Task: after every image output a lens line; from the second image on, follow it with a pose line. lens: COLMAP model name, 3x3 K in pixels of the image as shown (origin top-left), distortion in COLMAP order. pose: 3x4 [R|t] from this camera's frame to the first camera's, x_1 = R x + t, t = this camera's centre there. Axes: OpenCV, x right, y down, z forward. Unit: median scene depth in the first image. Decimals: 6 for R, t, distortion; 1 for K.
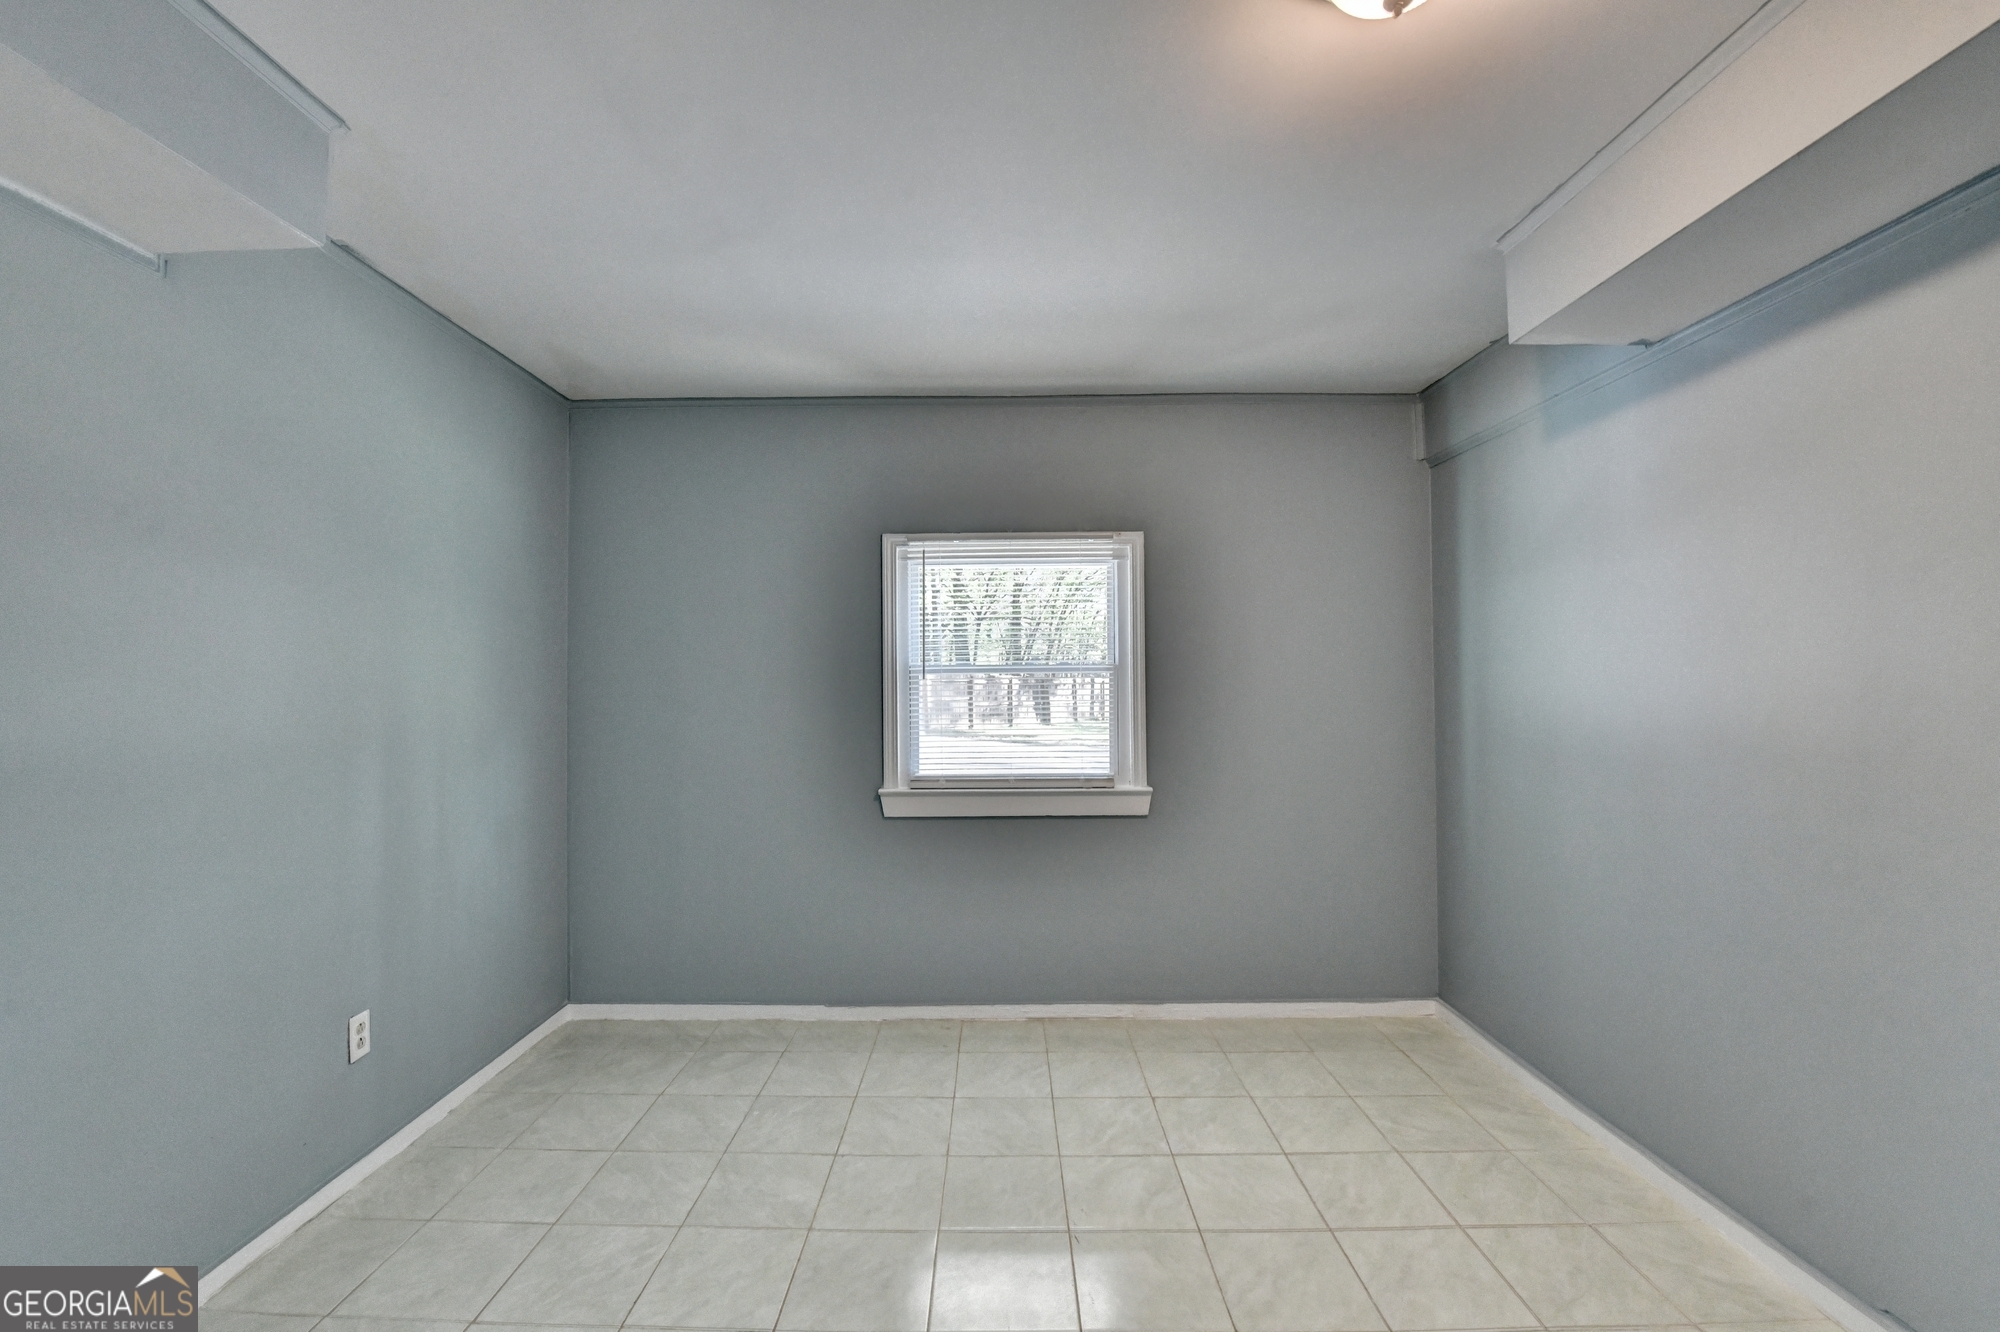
lens RADIAL K [[864.0, 0, 1019.6], [0, 864.0, 666.9], [0, 0, 1]] dist [-0.015186, -0.003303]
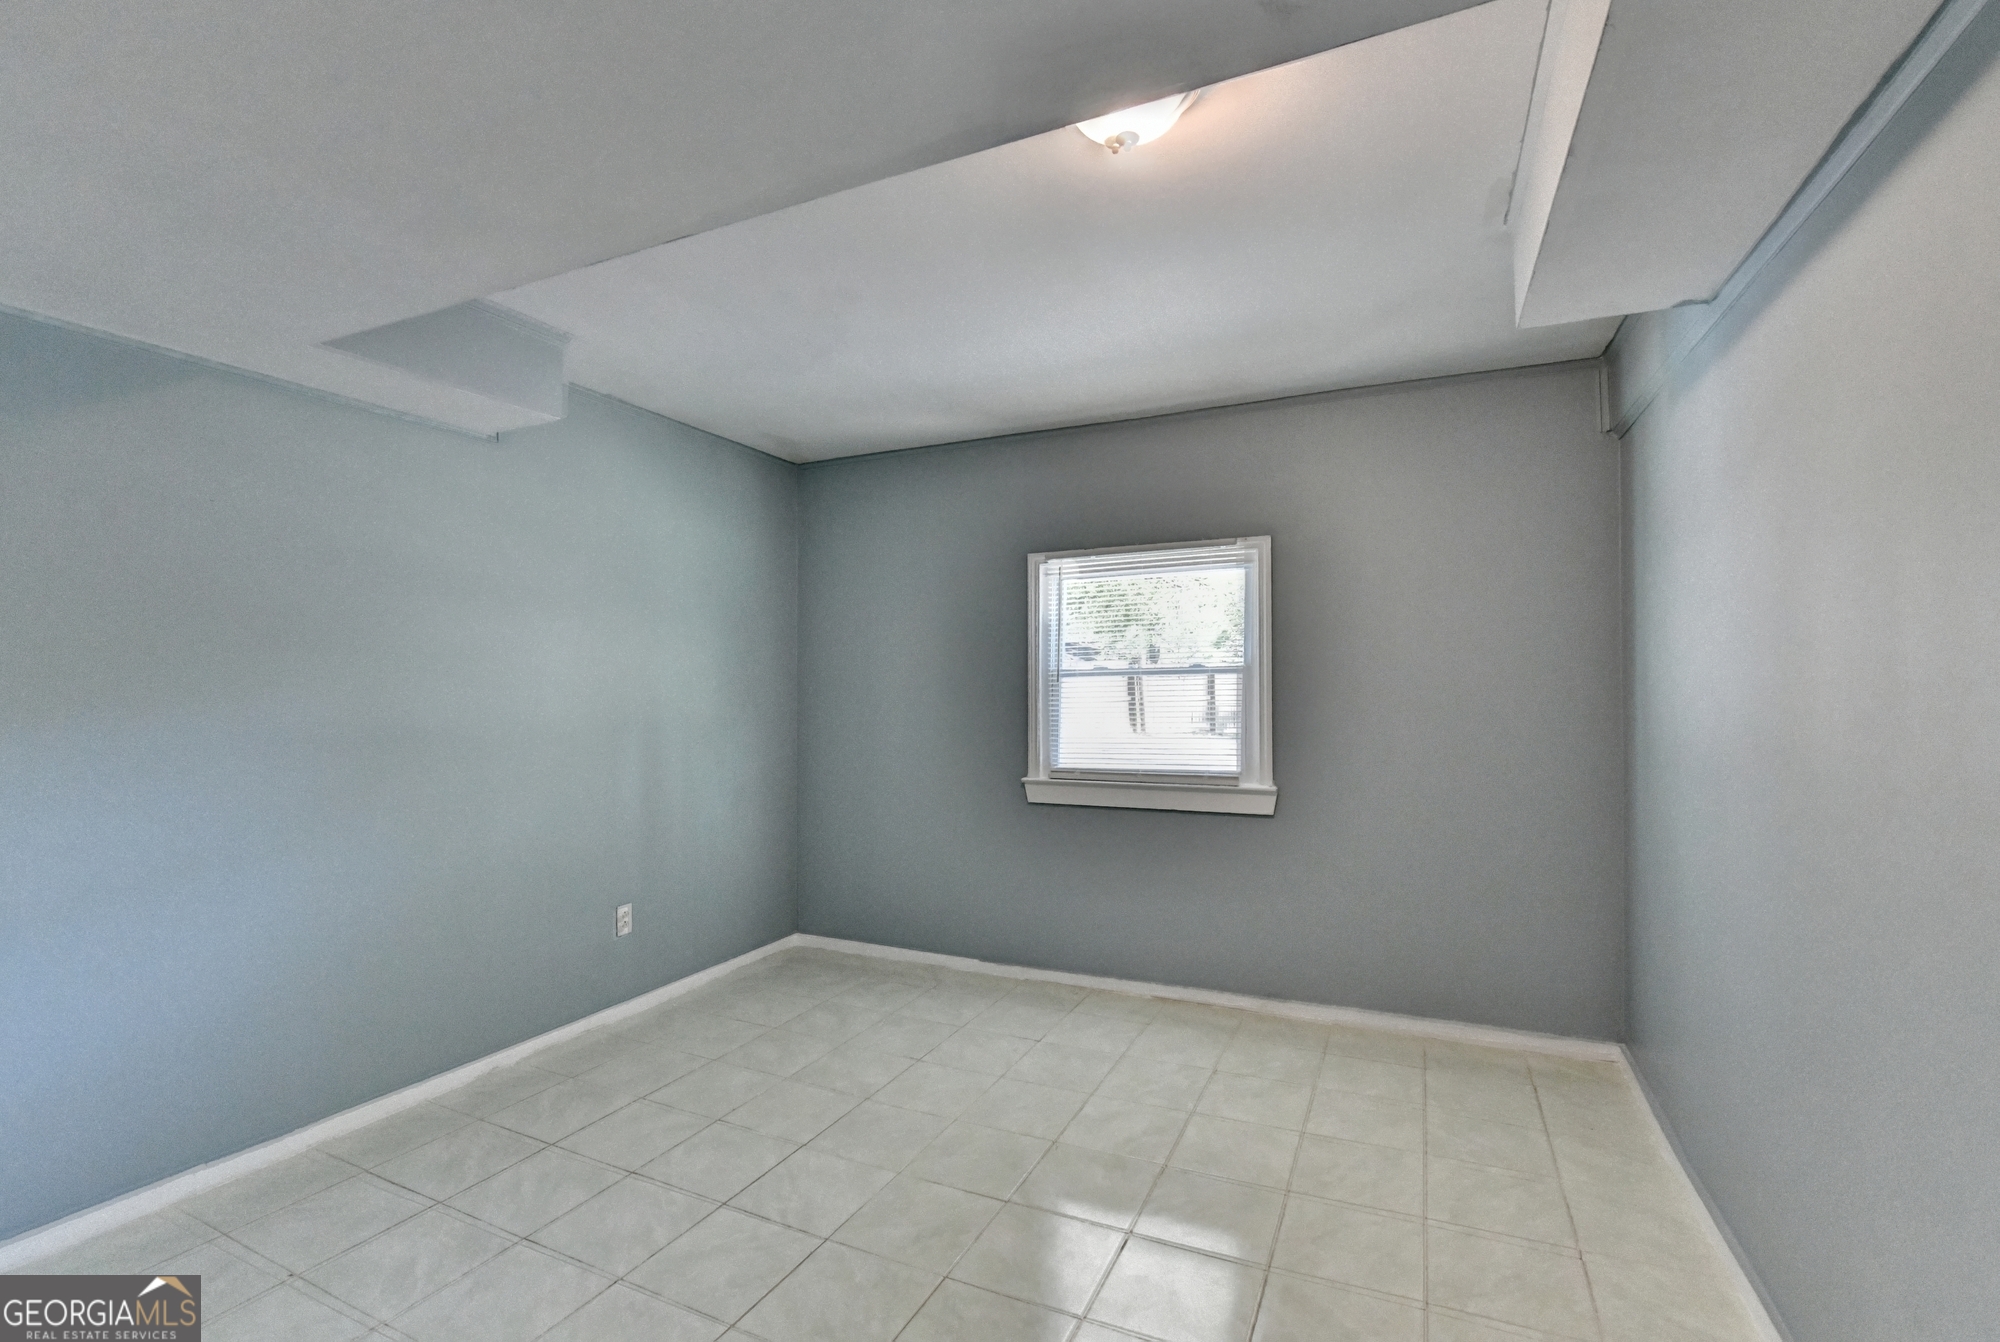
lens RADIAL K [[864.0, 0, 987.3], [0, 864.0, 685.4], [0, 0, 1]] dist [-0.015186, -0.003303]
pose [[0.913736, -0.001989, -0.406303, 0.259864], [0.003502, 0.999989, 0.002981, 0.016053], [0.406293, -0.004146, 0.913733, -0.065337]]
